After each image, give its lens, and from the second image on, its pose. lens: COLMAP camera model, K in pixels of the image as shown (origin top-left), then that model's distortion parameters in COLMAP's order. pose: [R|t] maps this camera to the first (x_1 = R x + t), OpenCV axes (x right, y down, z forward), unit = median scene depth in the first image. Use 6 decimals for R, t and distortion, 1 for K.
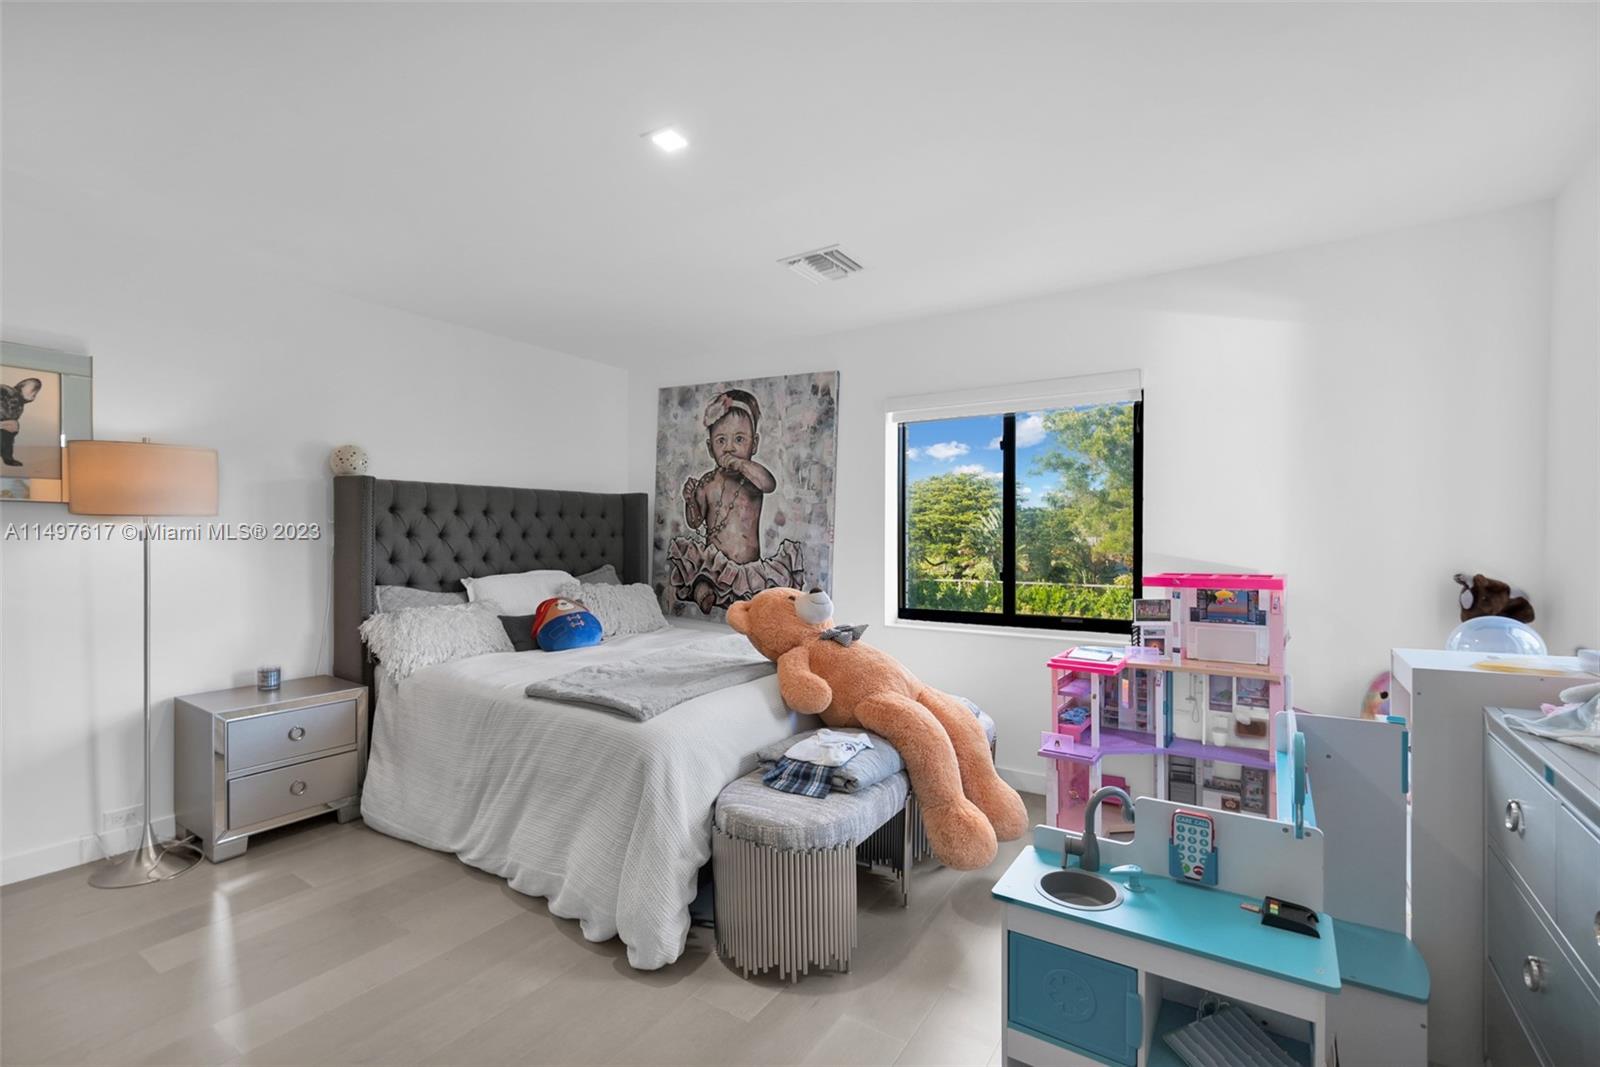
lens RADIAL K [[711.0, 0, 800.0], [0, 711.0, 533.5], [0, 0, 1]] dist [-0.002082, -0.000154]
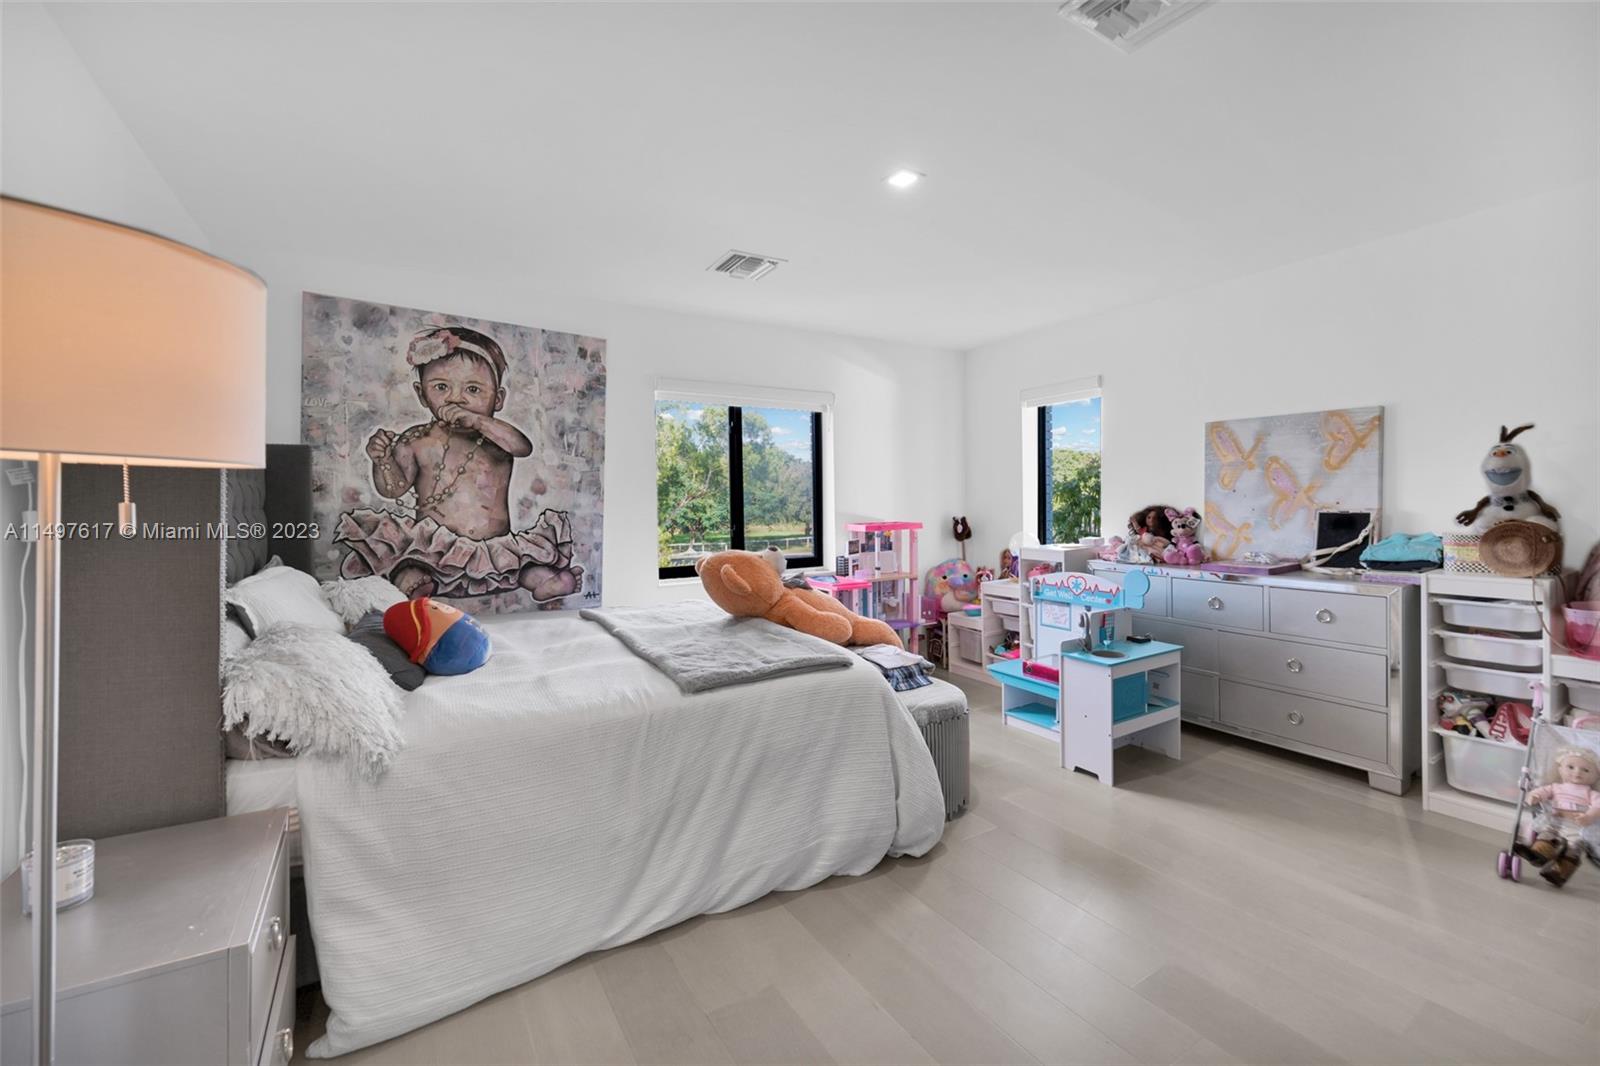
lens RADIAL K [[673.3, 0, 800.5], [0, 673.3, 500.0], [0, 0, 1]] dist [0.000894, 0.000053]
pose [[0.415967, -0.005333, 0.909364, -0.644513], [0.012393, 0.999923, 0.000196, 0.000167], [-0.909295, 0.011188, 0.416001, 0.332416]]
